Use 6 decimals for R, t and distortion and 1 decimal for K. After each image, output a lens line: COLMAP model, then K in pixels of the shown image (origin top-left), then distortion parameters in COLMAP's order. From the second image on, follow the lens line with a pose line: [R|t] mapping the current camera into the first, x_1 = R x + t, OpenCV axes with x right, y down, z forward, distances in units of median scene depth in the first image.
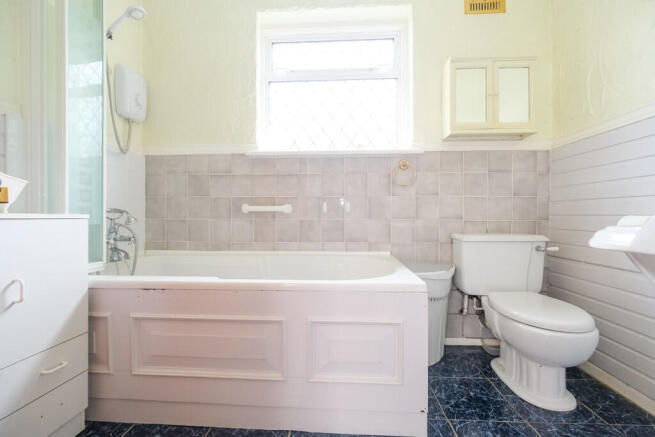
lens RADIAL K [[283.7, 0, 327.3], [0, 283.7, 217.7], [0, 0, 1]] dist [-0.003614, 0.000517]
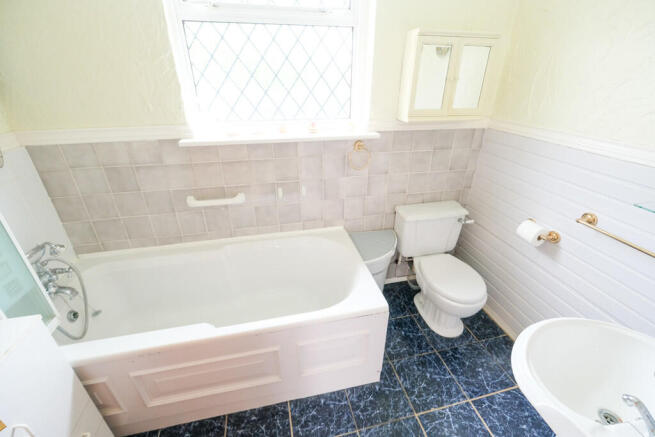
lens RADIAL K [[283.7, 0, 327.8], [0, 283.7, 218.2], [0, 0, 1]] dist [-0.003614, 0.000517]
pose [[0.959630, -0.125943, 0.251491, -0.111060], [-0.001066, 0.892511, 0.451025, -0.411497], [-0.281262, -0.433085, 0.856346, 0.087831]]
